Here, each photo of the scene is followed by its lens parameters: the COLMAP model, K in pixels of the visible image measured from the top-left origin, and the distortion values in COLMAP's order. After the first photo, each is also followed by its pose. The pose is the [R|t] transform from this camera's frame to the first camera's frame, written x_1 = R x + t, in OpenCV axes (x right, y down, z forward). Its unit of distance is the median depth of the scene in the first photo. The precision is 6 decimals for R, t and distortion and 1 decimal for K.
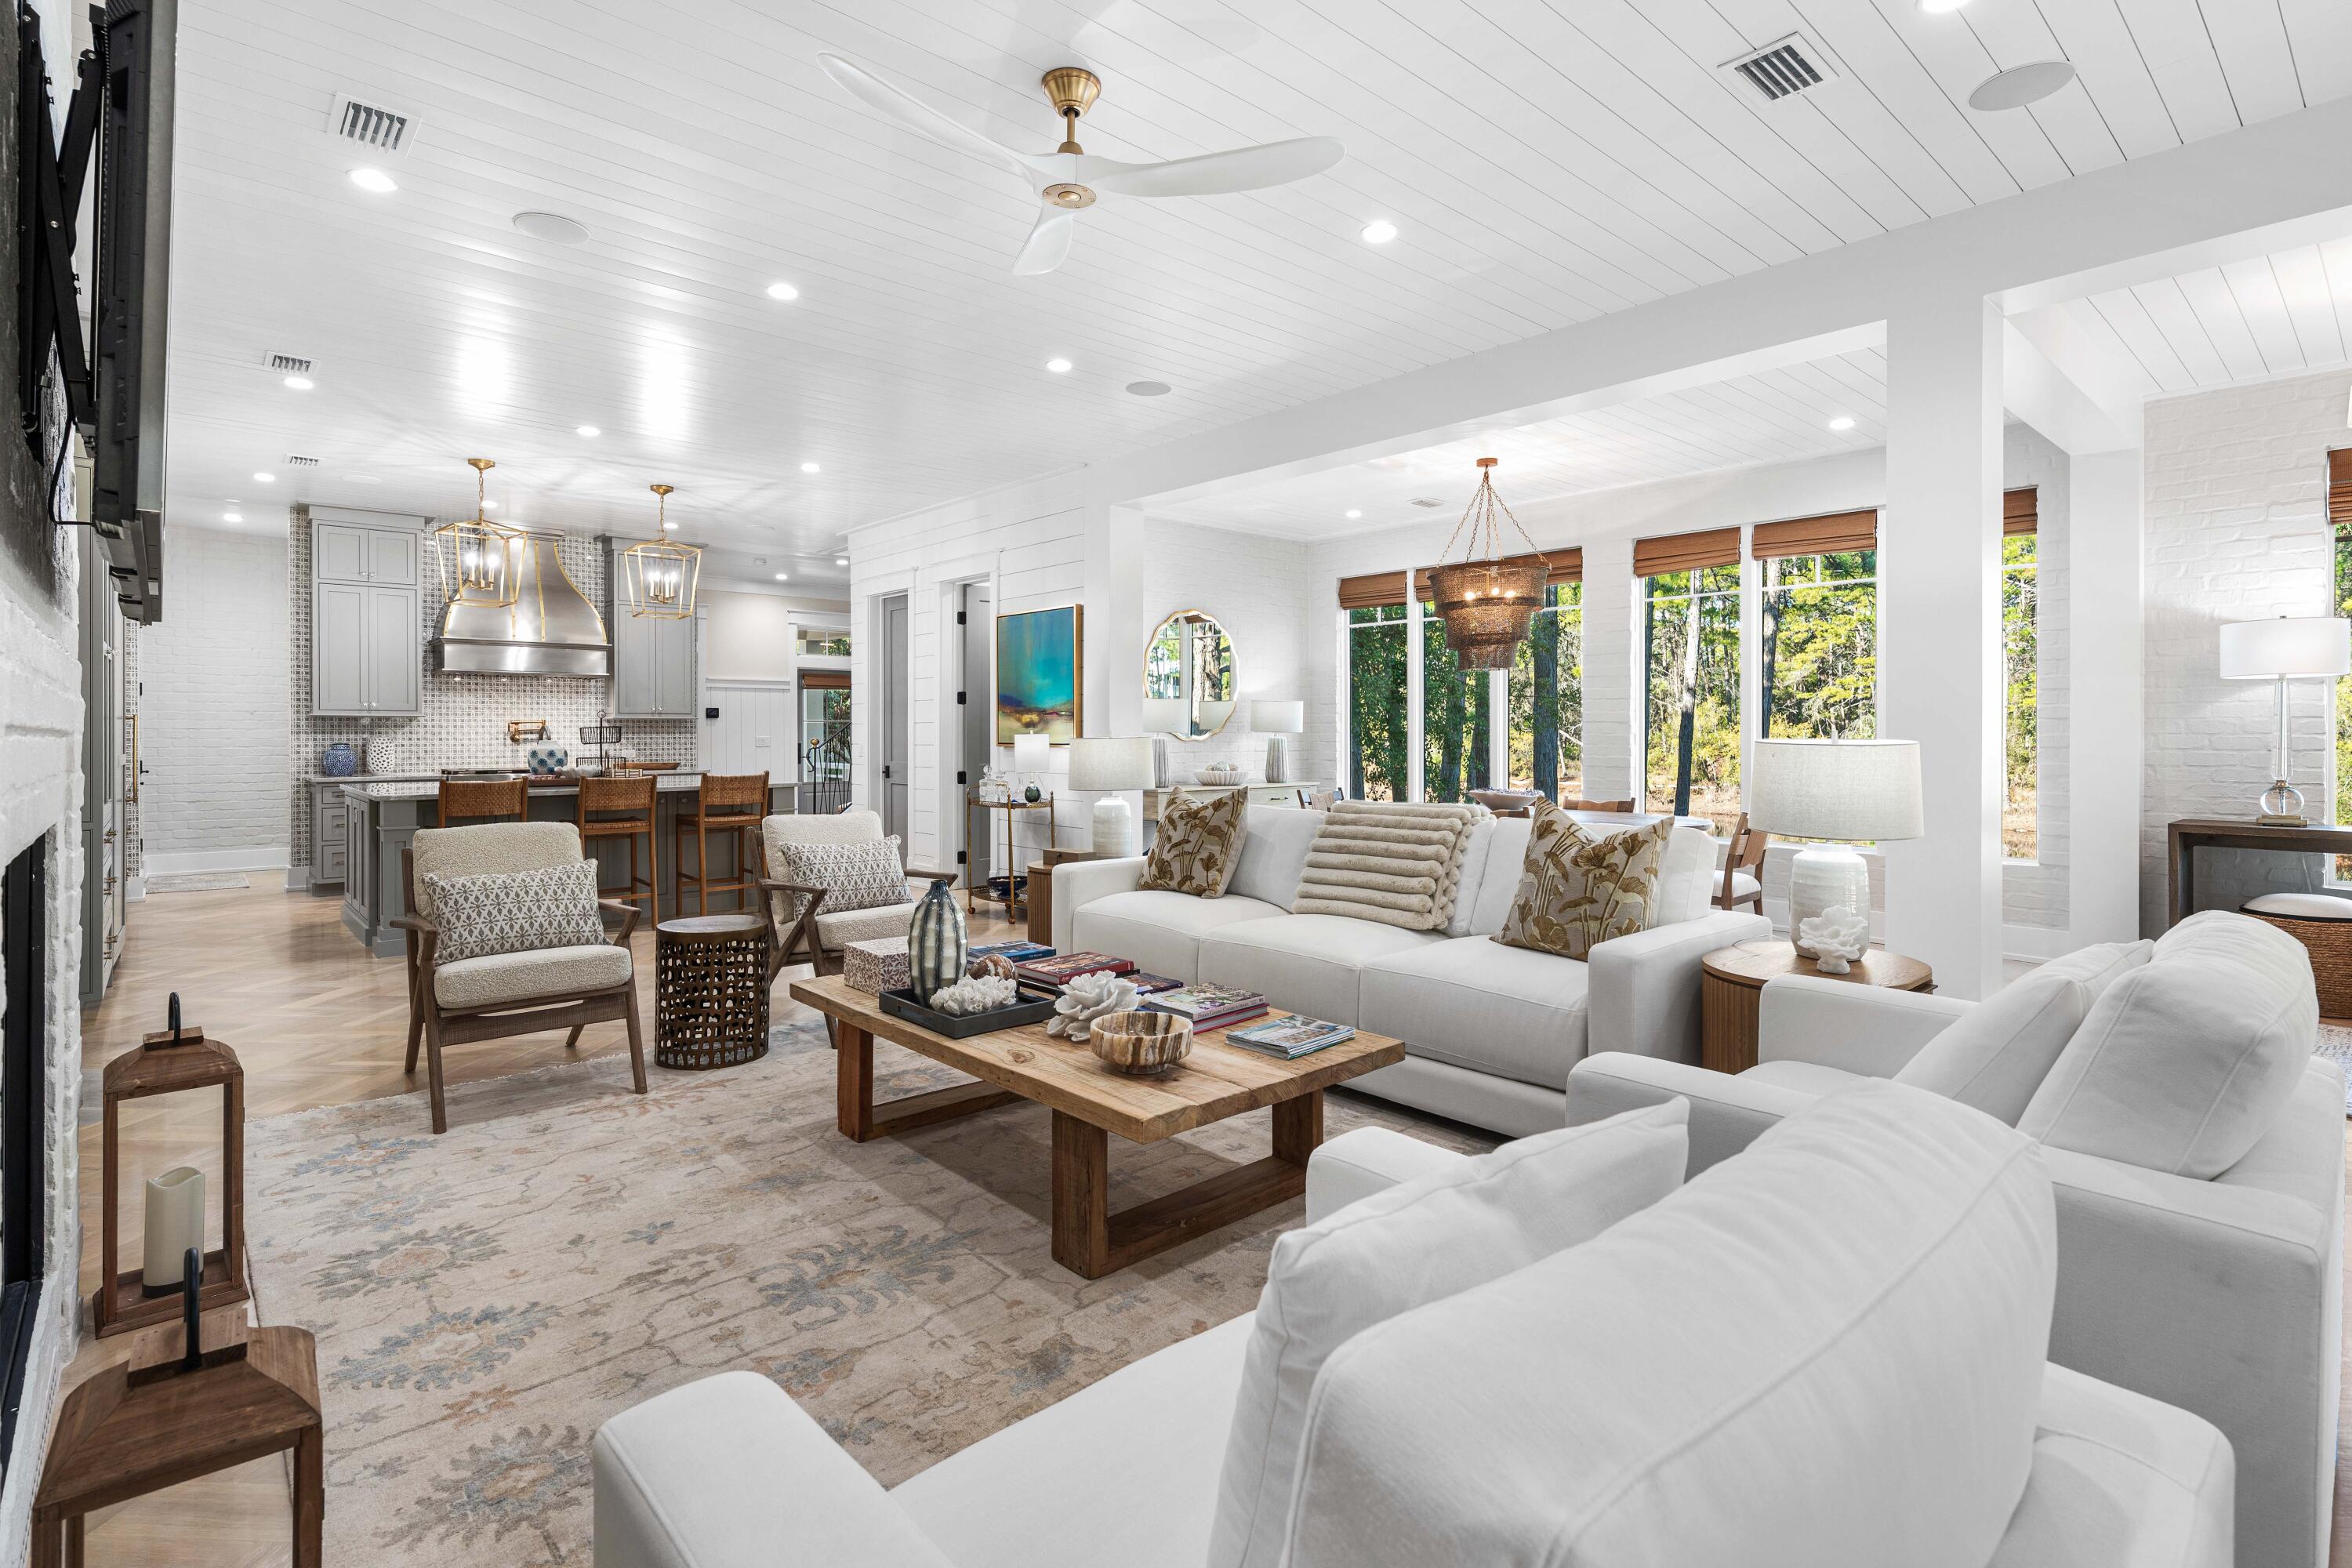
lens RADIAL K [[1123.3, 0, 1170.3], [0, 1123.3, 734.8], [0, 0, 1]] dist [0.003805, 0.000538]
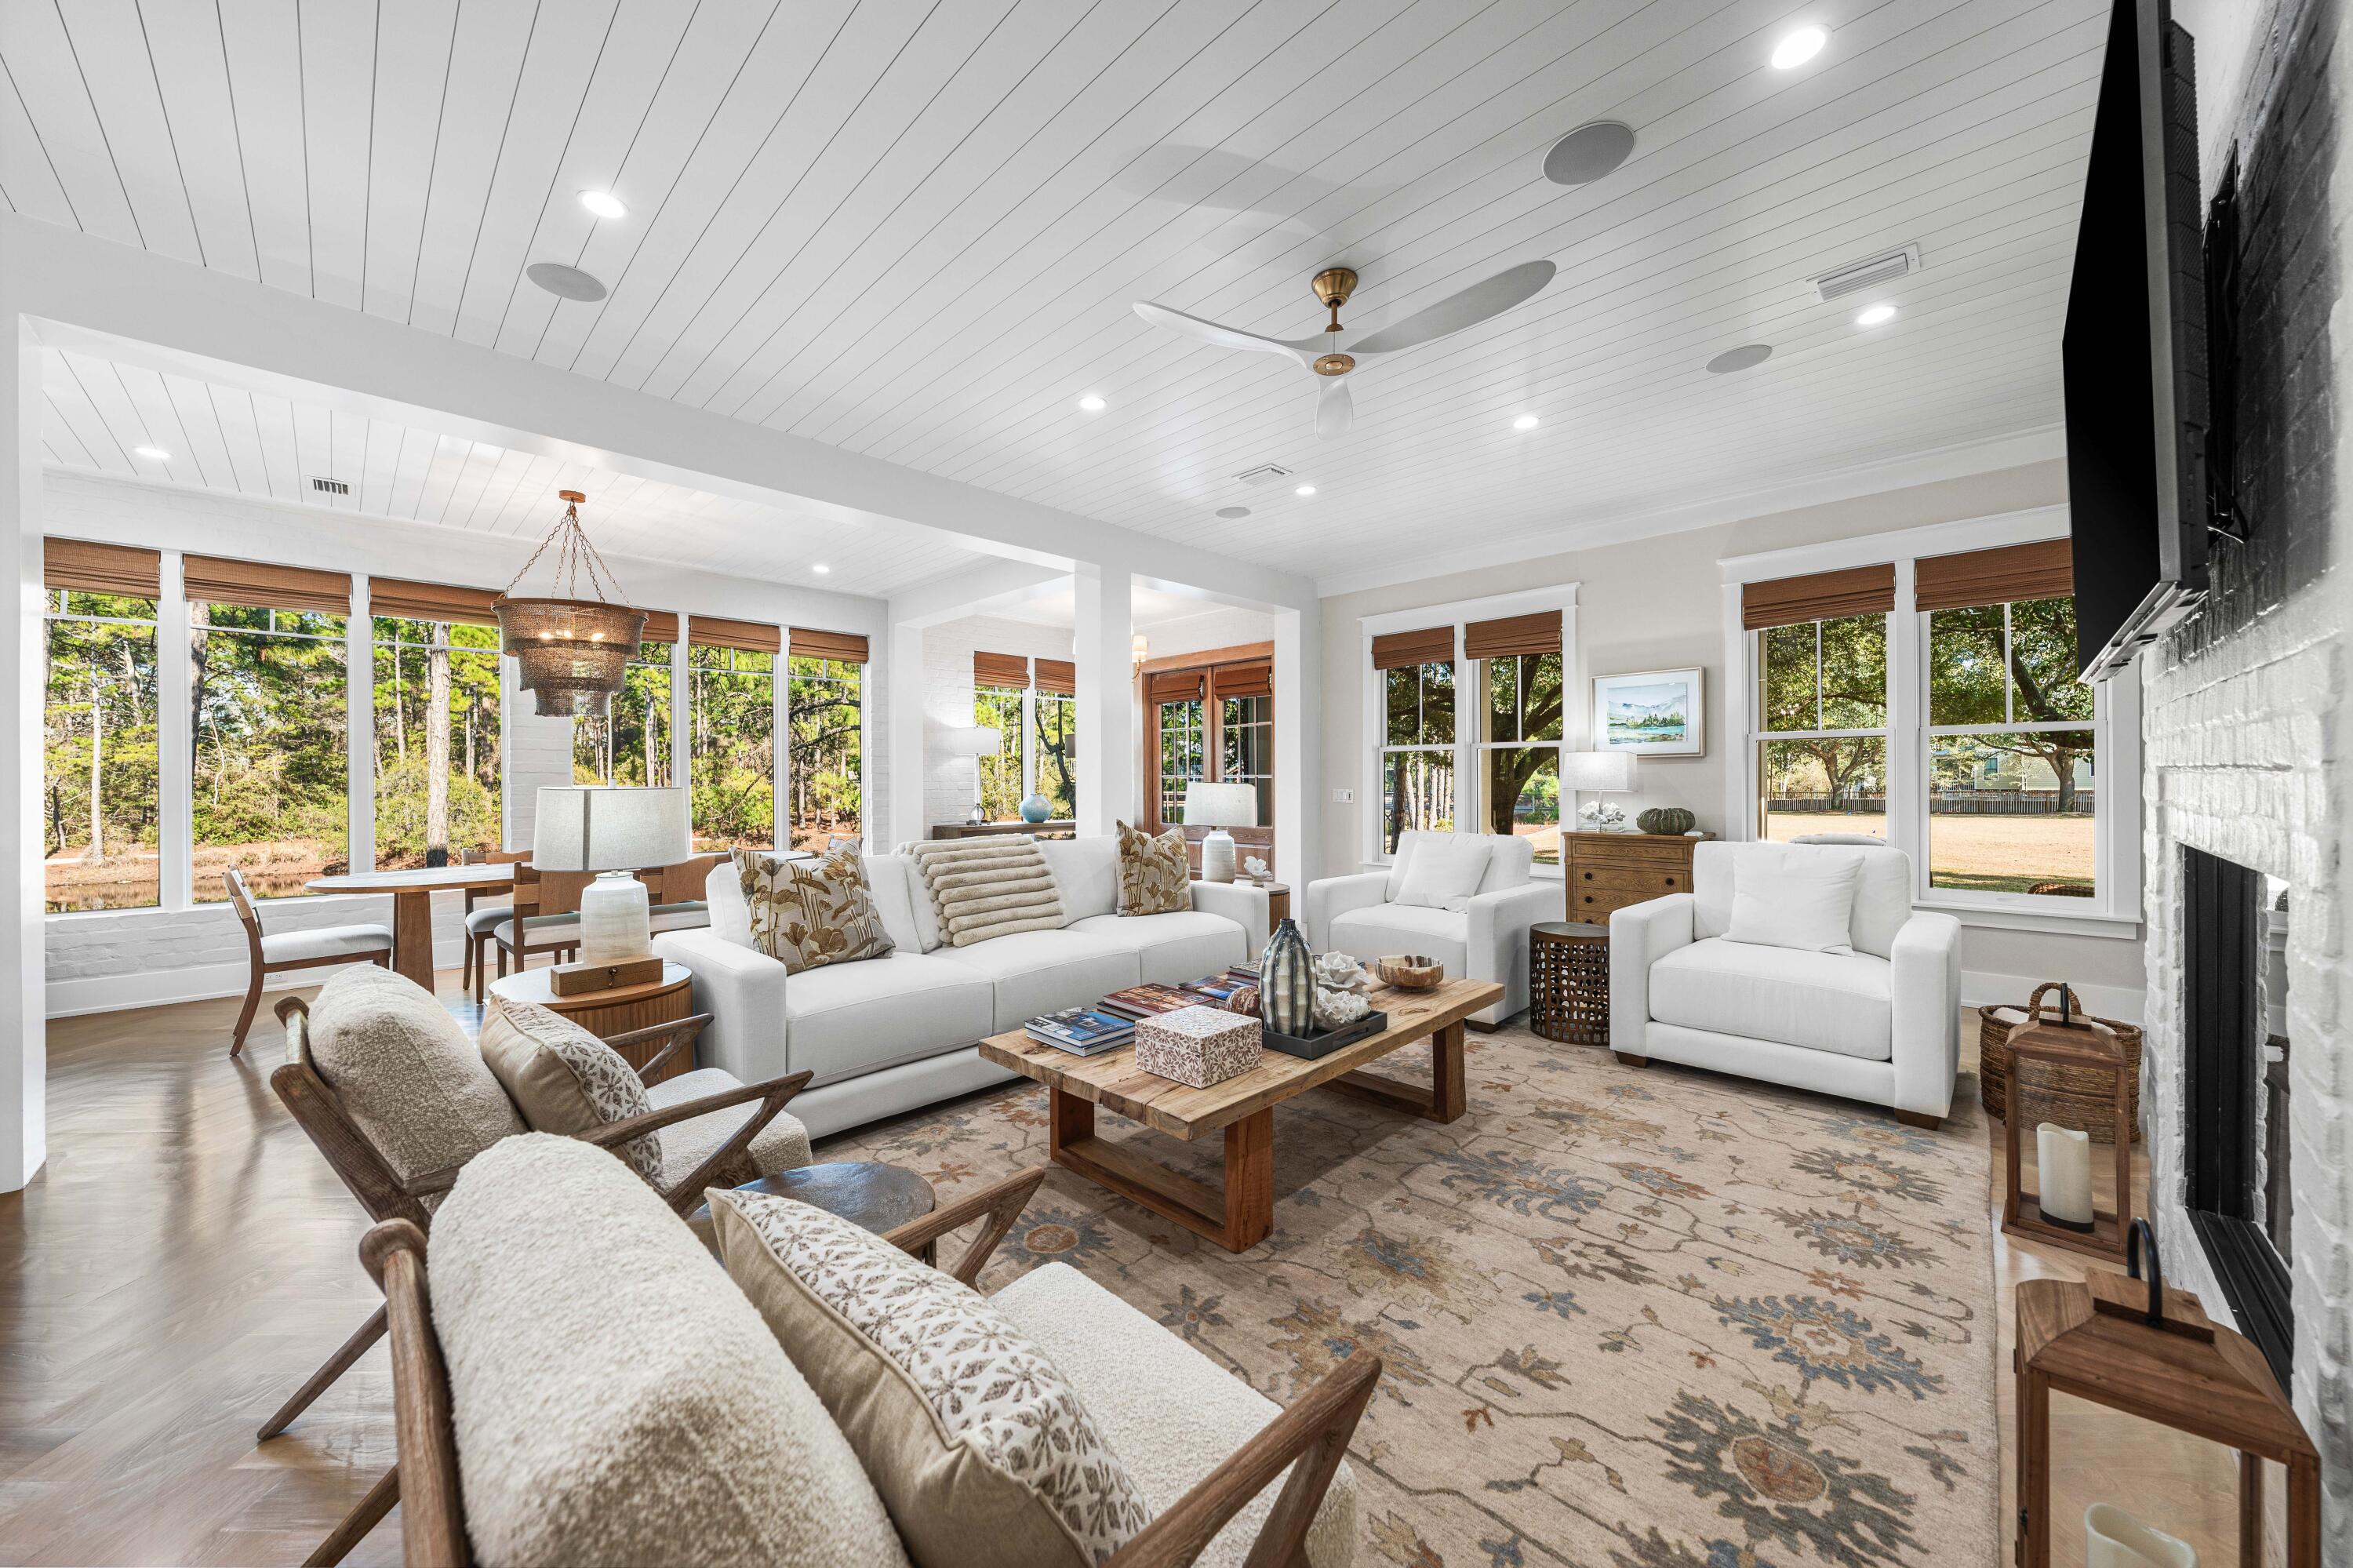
lens RADIAL K [[842.0, 0, 1176.5], [0, 842.0, 784.0], [0, 0, 1]] dist [-0.000514, -0.000175]
pose [[-0.067666, -0.003018, 0.997703, -0.890269], [0.006993, 0.999969, 0.003499, 0.001099], [-0.997684, 0.007214, -0.067643, 1.058578]]
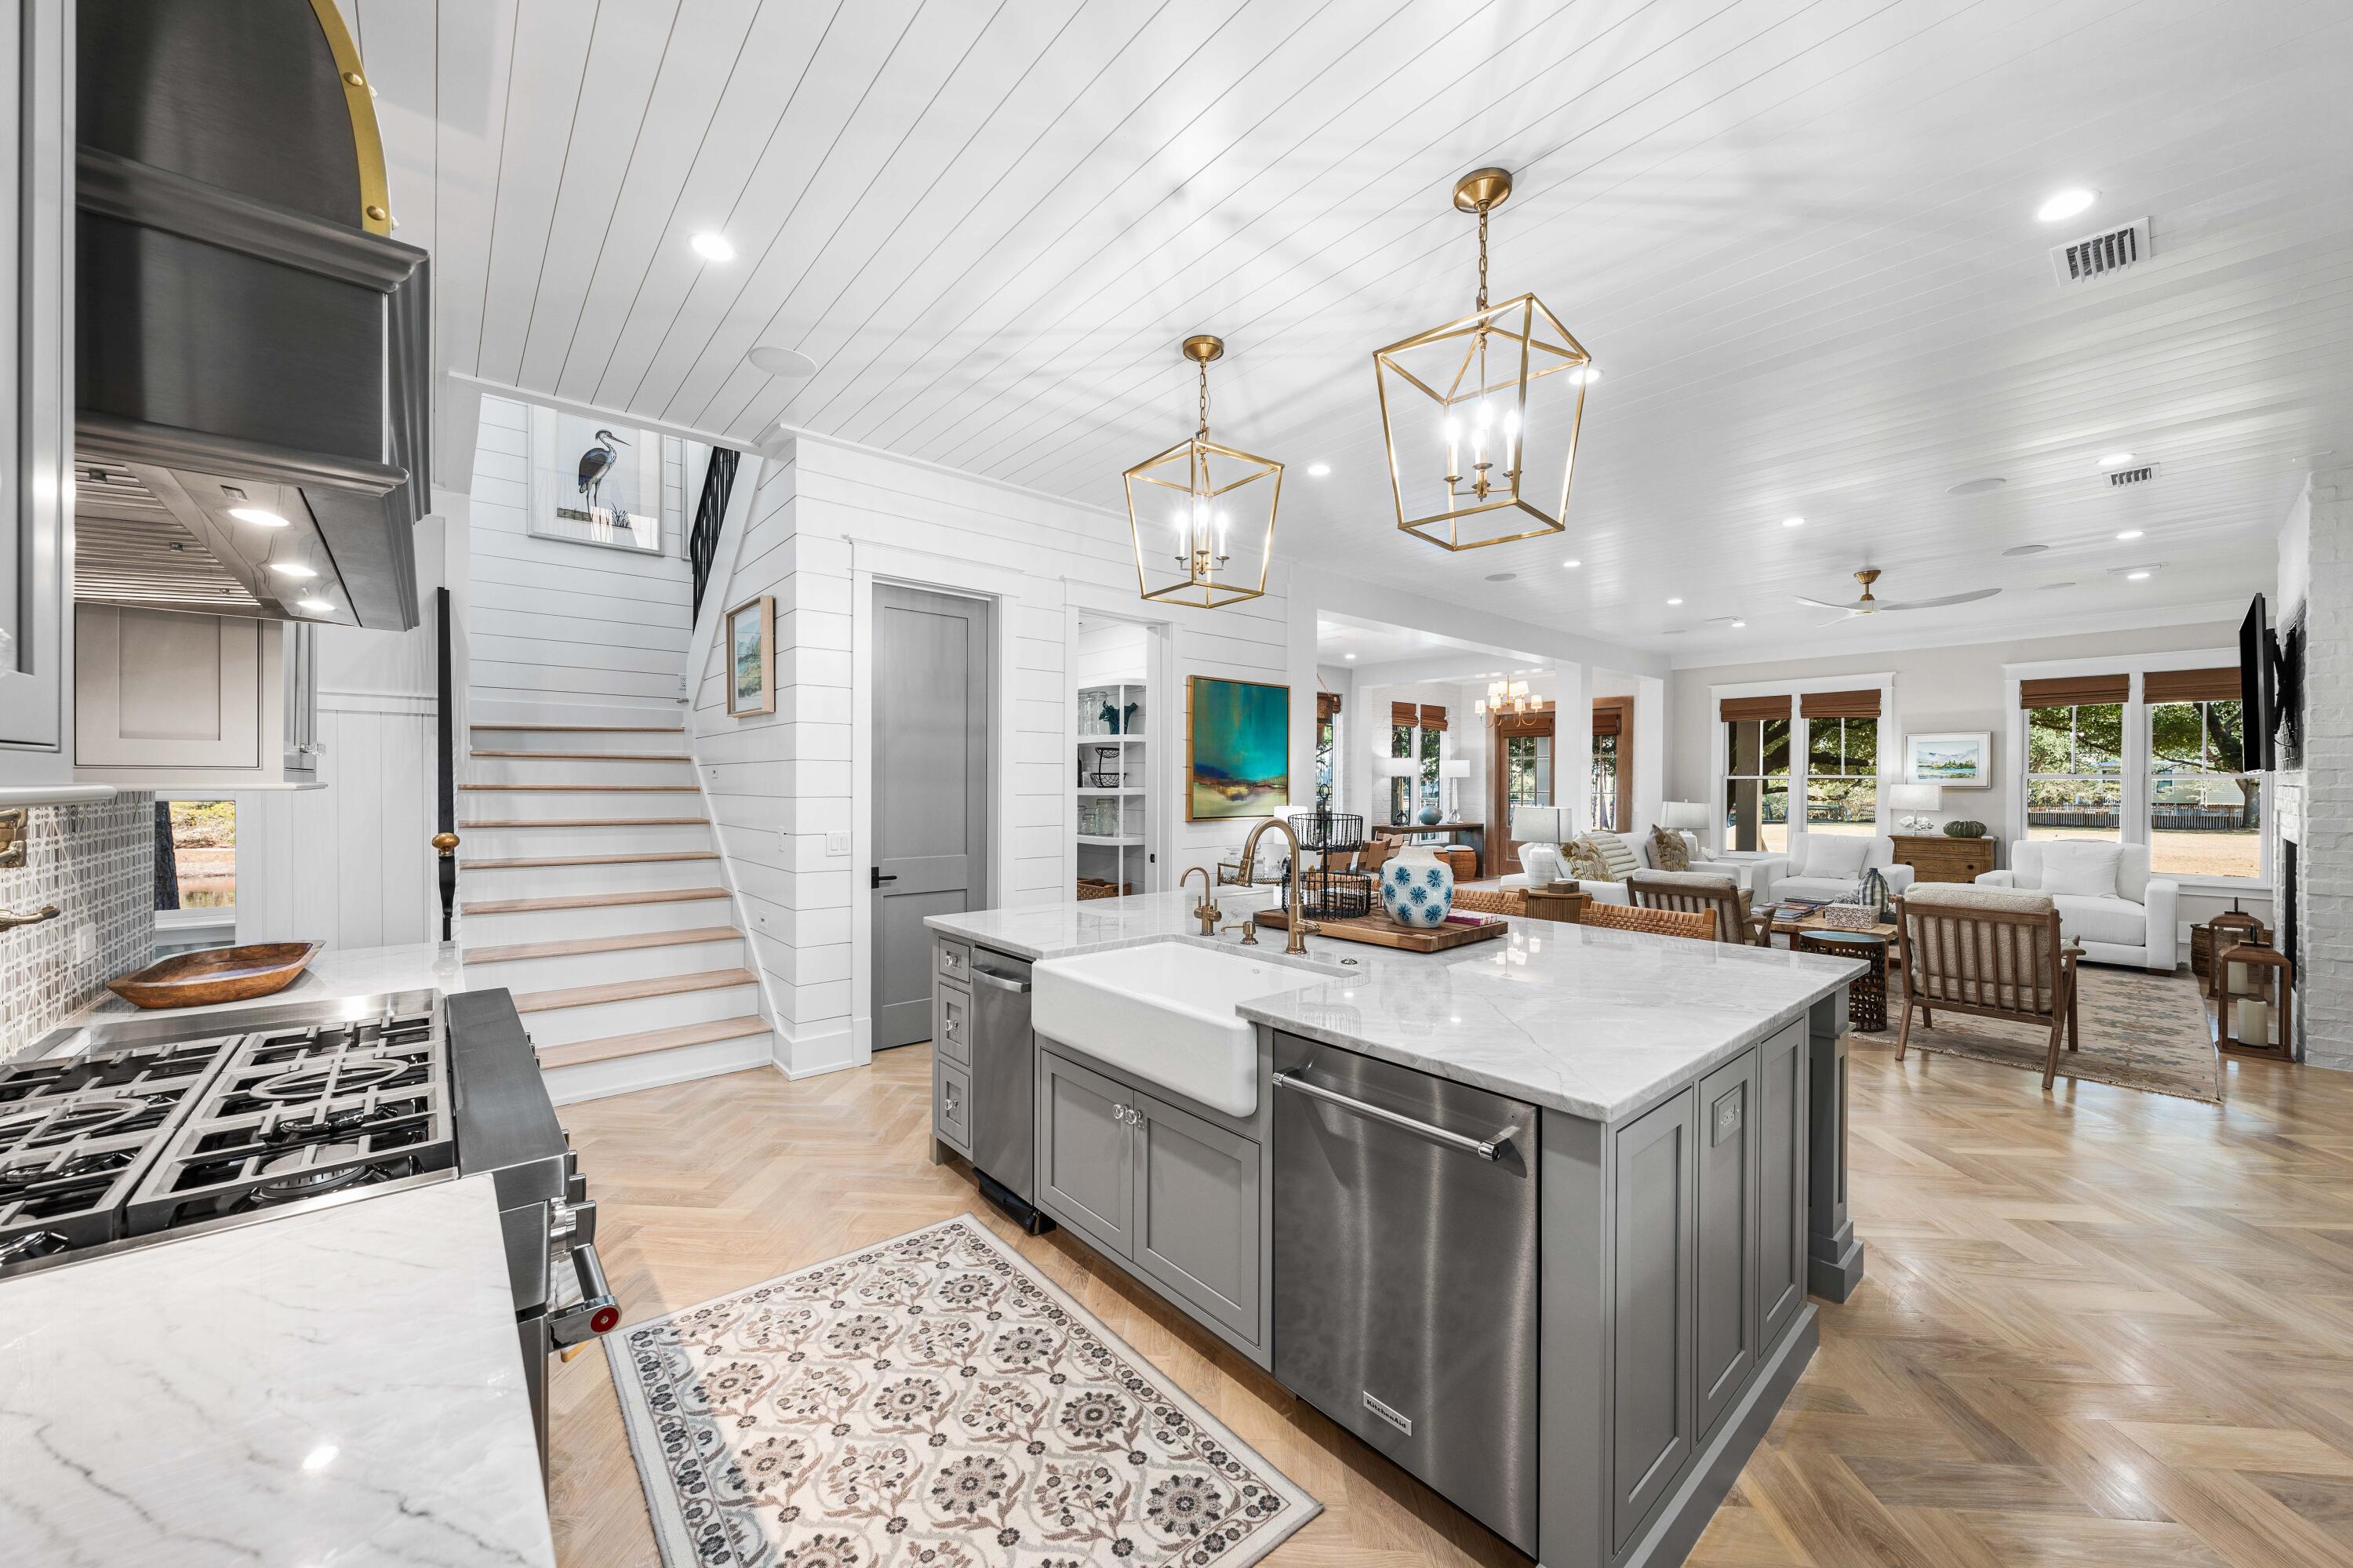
lens RADIAL K [[871.3, 0, 1175.7], [0, 871.3, 788.7], [0, 0, 1]] dist [0.001408, 0.000257]
pose [[0.008969, -0.005937, 0.999942, -1.918257], [-0.002199, 0.999980, 0.005957, -0.044848], [-0.999957, -0.002252, 0.008955, 2.274934]]
